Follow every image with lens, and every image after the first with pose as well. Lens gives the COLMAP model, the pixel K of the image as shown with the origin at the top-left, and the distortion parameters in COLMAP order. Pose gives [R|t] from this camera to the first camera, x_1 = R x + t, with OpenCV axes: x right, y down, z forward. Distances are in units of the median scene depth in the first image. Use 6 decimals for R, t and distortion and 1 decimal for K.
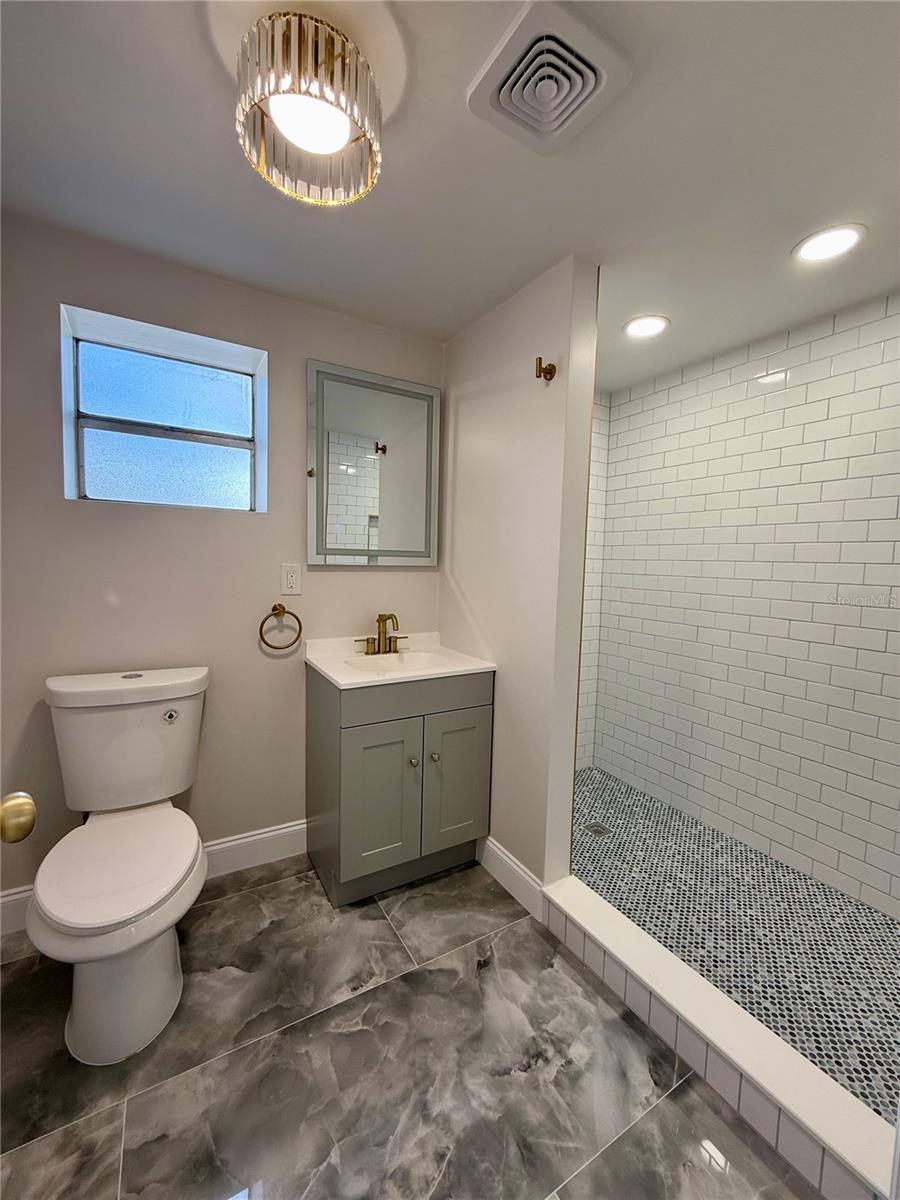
lens RADIAL K [[481.7, 0, 450.2], [0, 481.7, 598.0], [0, 0, 1]] dist [-0.002478, 0.000374]
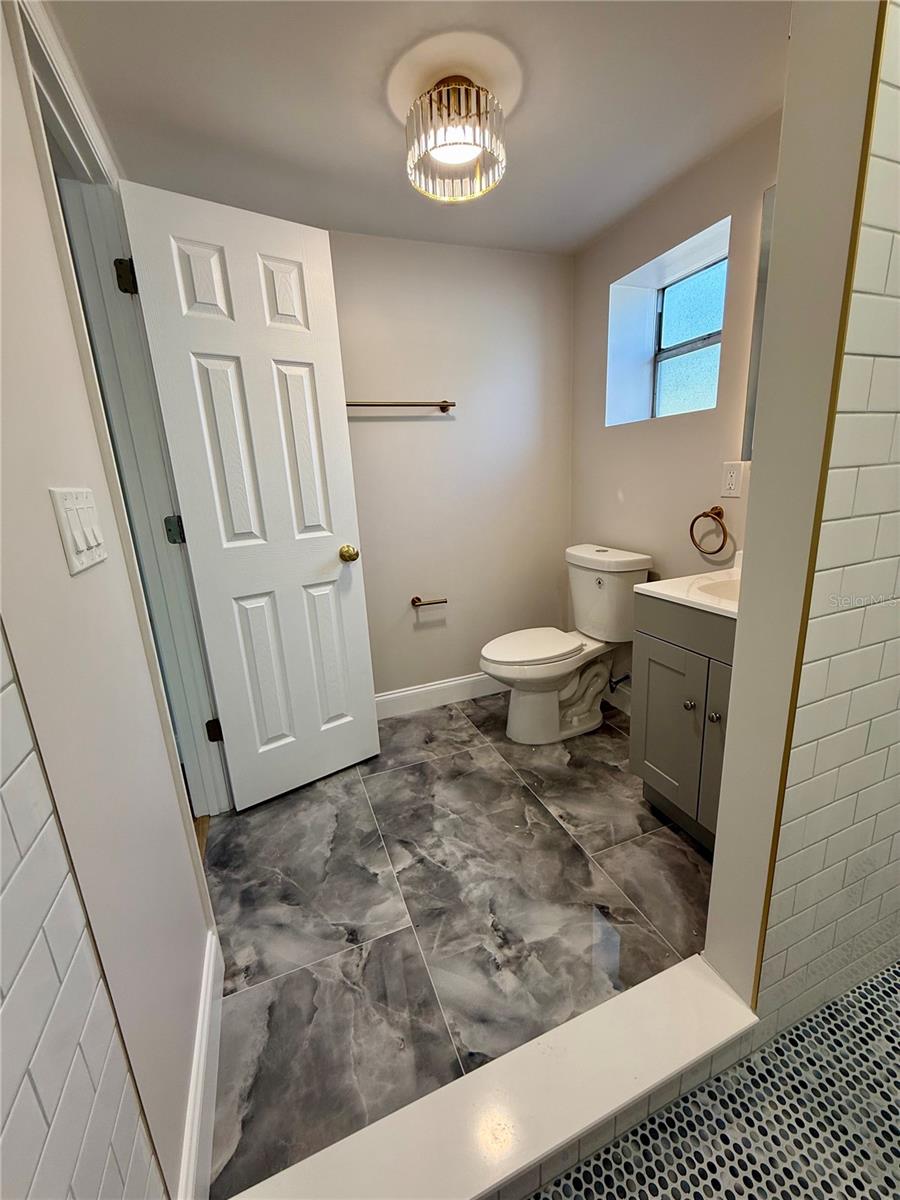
lens RADIAL K [[481.7, 0, 450.7], [0, 481.7, 597.0], [0, 0, 1]] dist [-0.002478, 0.000374]
pose [[-0.167663, 0.224620, -0.959914, 0.975401], [-0.027982, 0.972221, 0.232388, -0.030684], [0.985447, 0.065823, -0.156720, 0.920903]]
